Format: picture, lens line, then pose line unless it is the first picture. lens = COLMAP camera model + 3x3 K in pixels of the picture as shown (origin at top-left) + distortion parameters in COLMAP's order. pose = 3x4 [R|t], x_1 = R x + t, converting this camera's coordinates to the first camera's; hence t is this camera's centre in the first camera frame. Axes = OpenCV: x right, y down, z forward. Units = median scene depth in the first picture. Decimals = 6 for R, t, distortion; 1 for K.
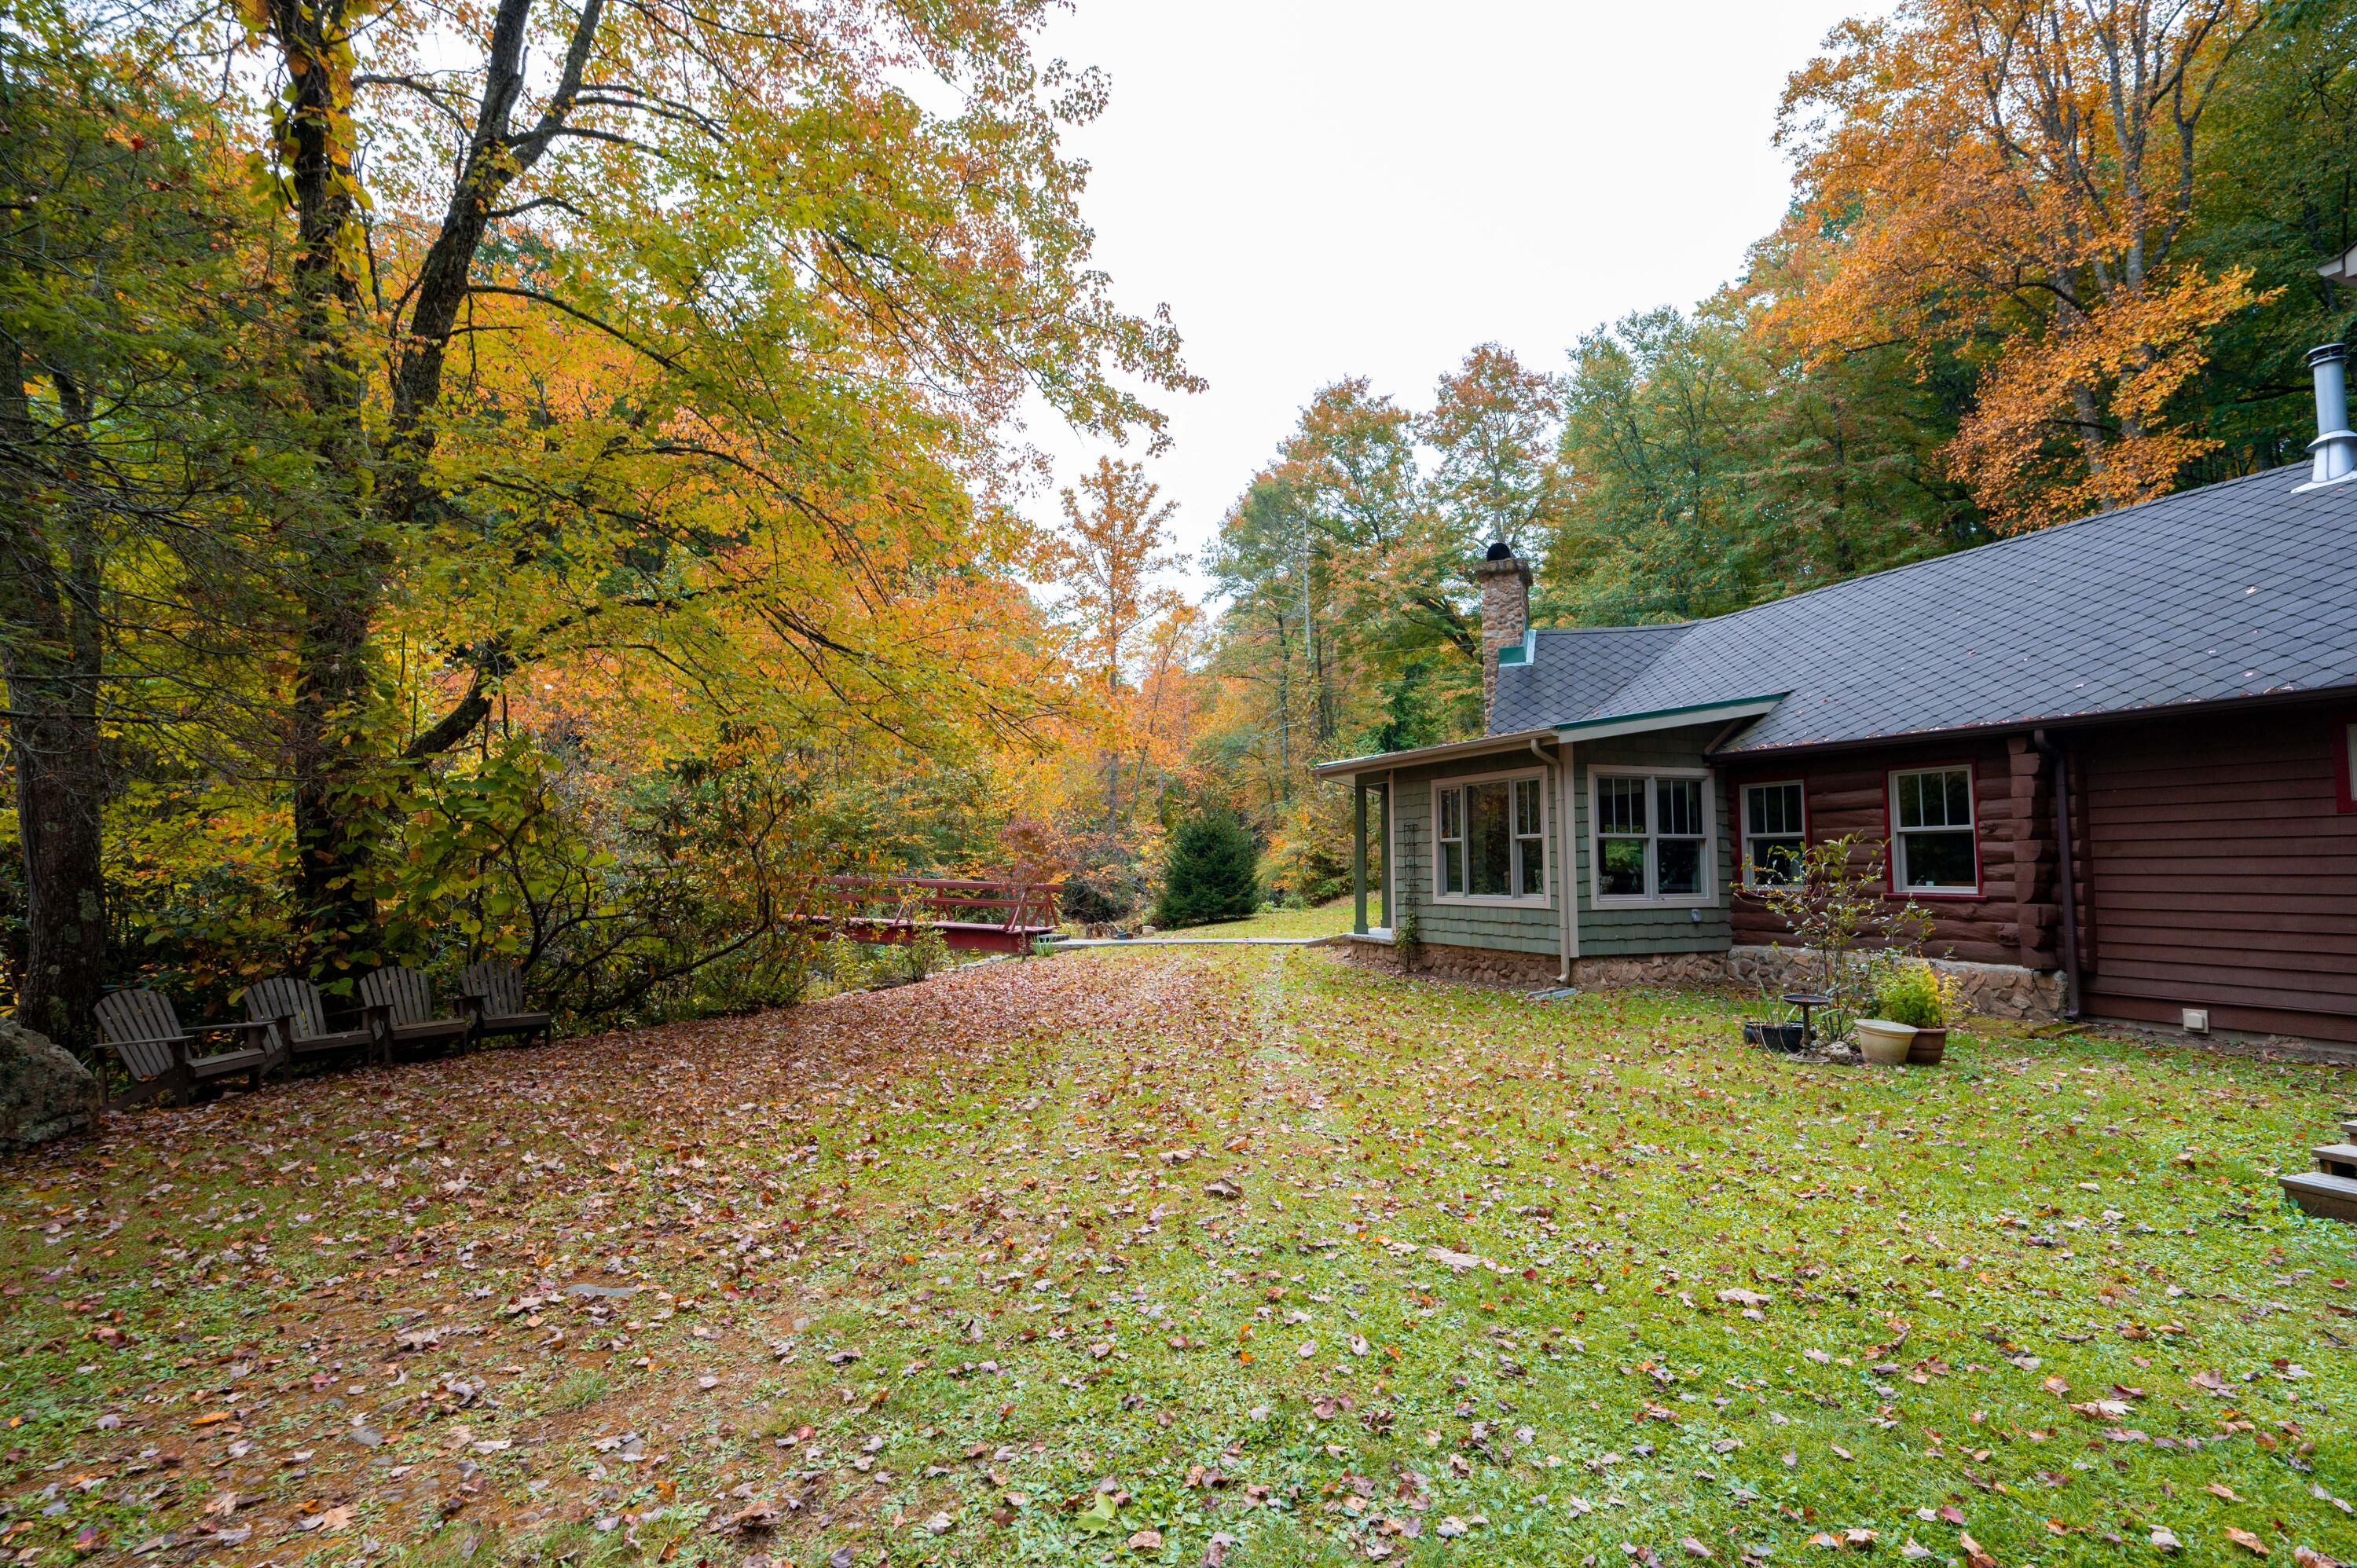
lens RADIAL K [[1132.1, 0, 1183.6], [0, 1132.1, 787.6], [0, 0, 1]] dist [-0.000320, -0.001478]
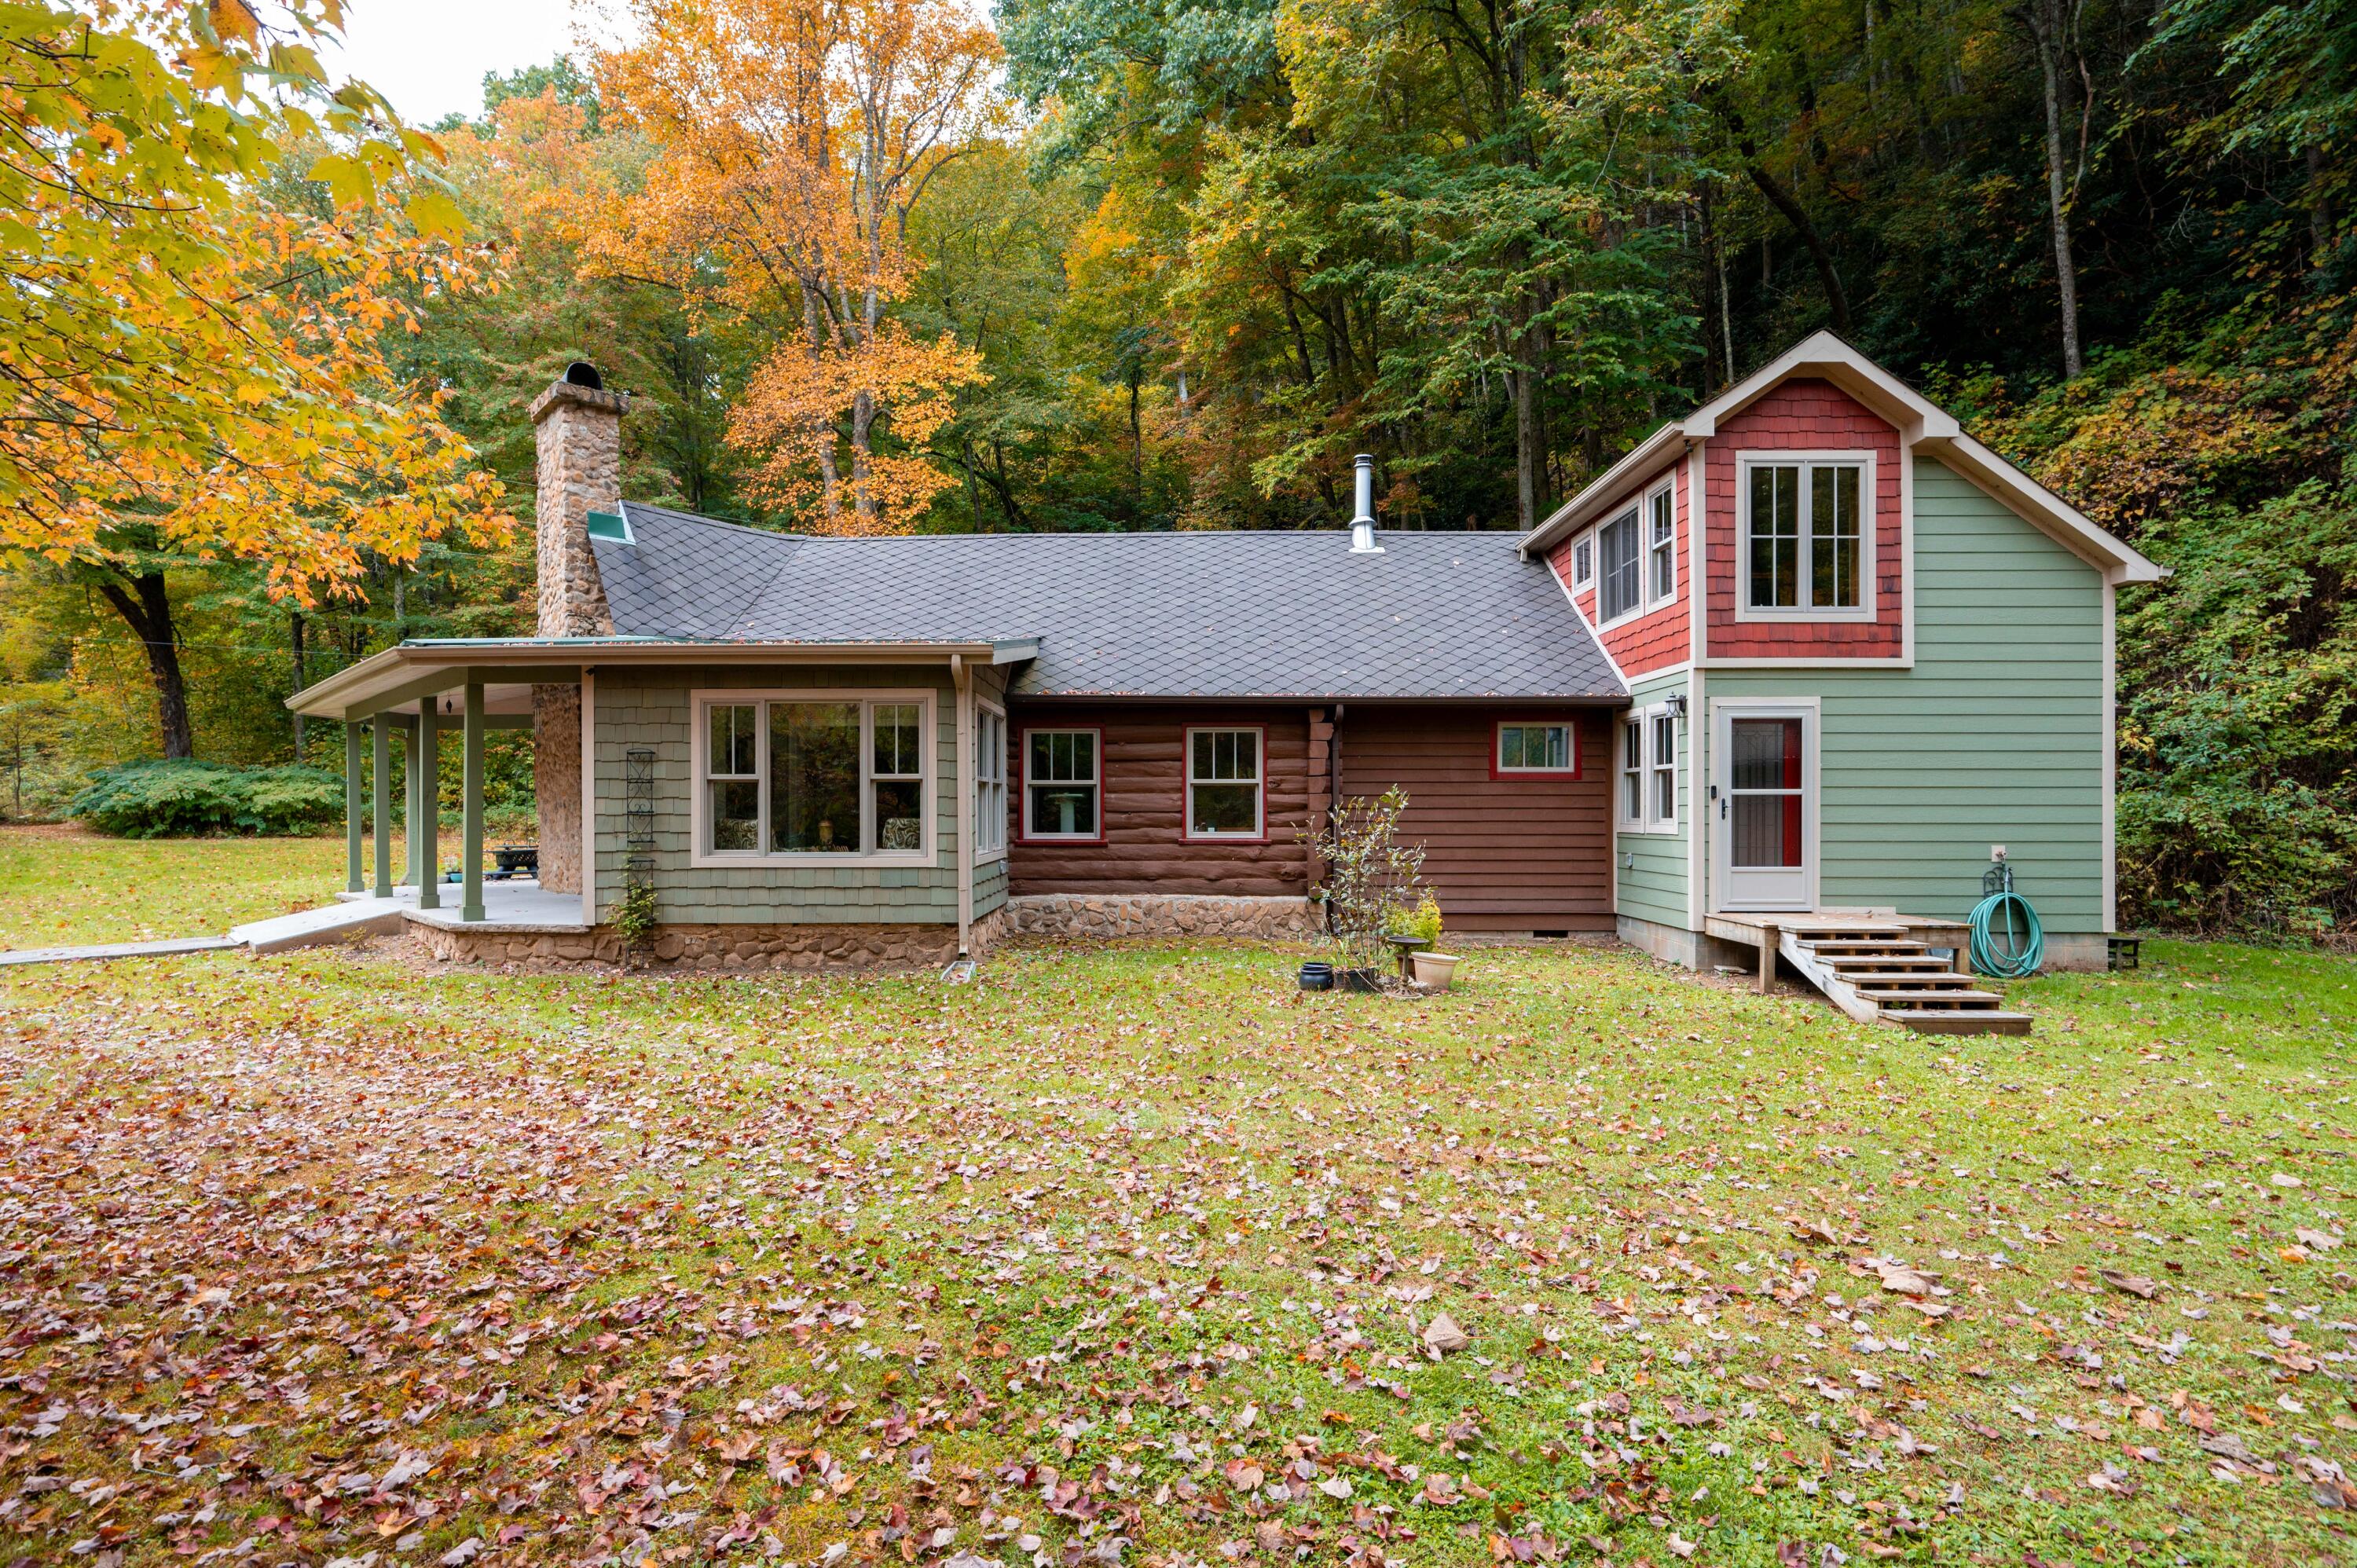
lens RADIAL K [[1132.1, 0, 1137.1], [0, 1132.1, 816.0], [0, 0, 1]] dist [-0.000320, -0.001478]
pose [[0.396622, -0.002963, 0.917977, -0.252646], [-0.067650, 0.997181, 0.032448, 0.024278], [-0.915486, -0.074971, 0.395304, 0.384054]]
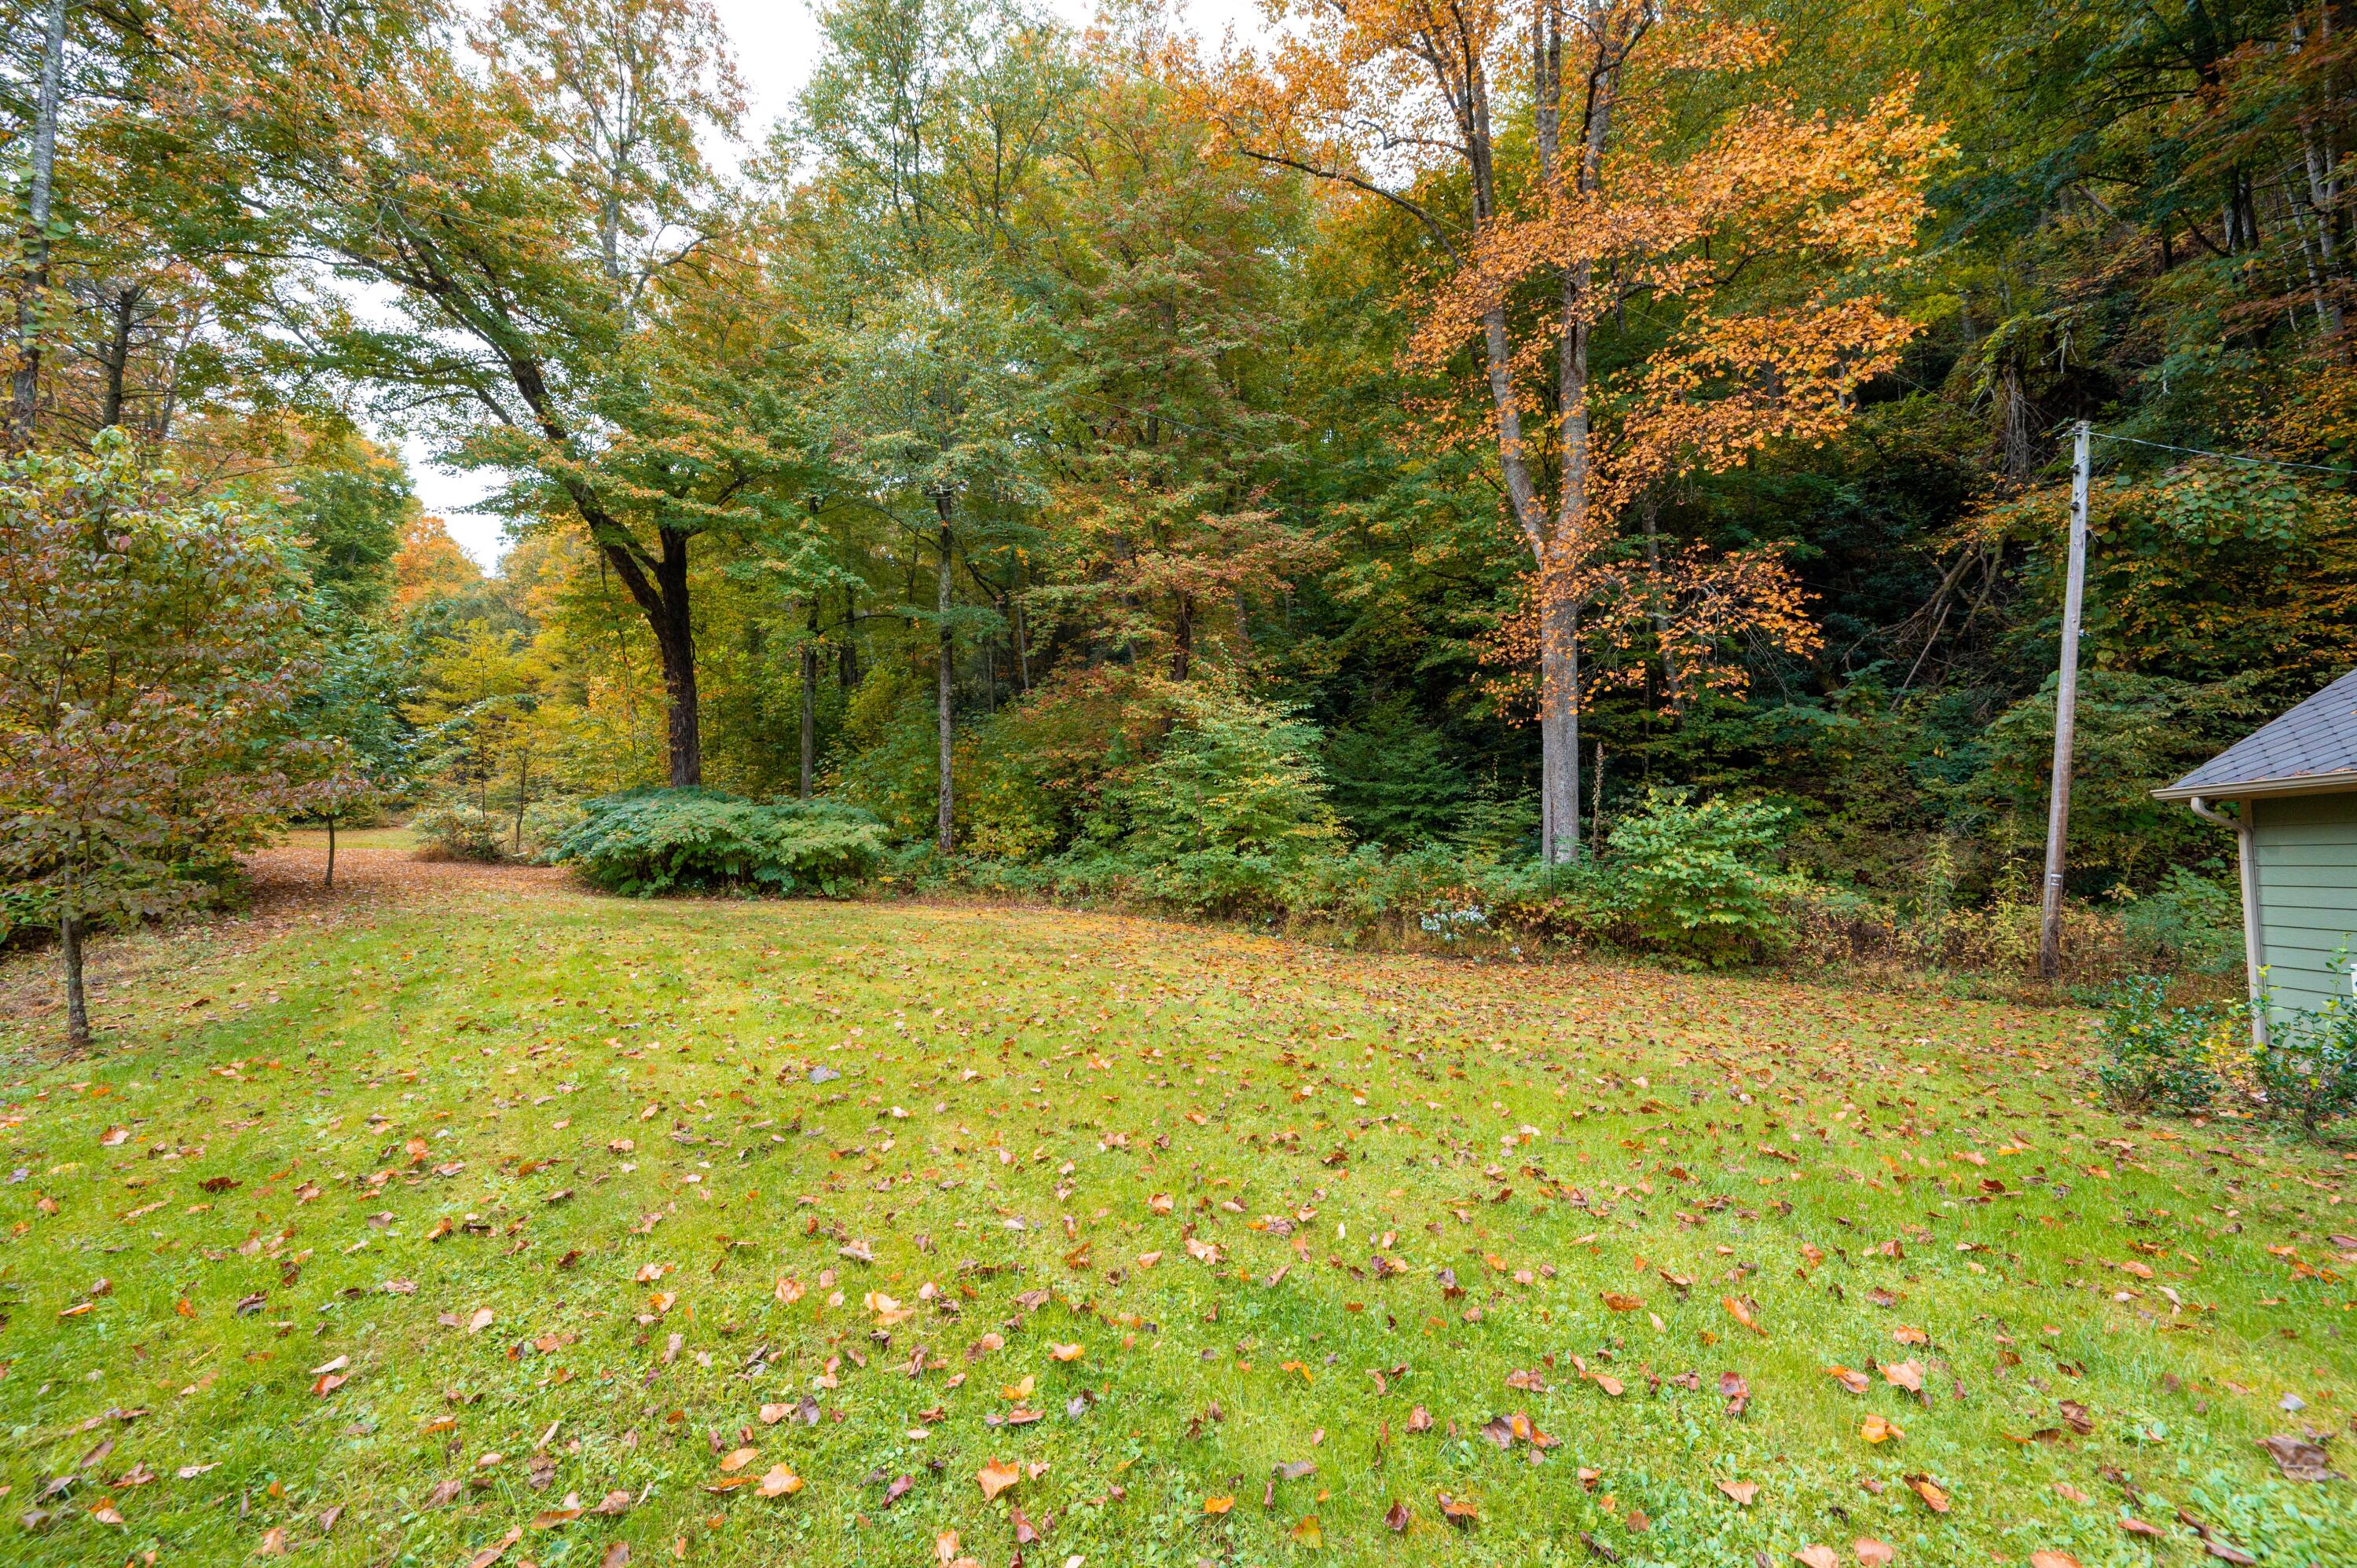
lens RADIAL K [[942.8, 0, 1165.5], [0, 942.8, 777.6], [0, 0, 1]] dist [0.004397, 0.001484]
pose [[0.577832, 0.091394, 0.811022, 0.218407], [-0.091216, 0.994716, -0.047106, 0.086567], [-0.811042, -0.046759, 0.583116, 1.401711]]
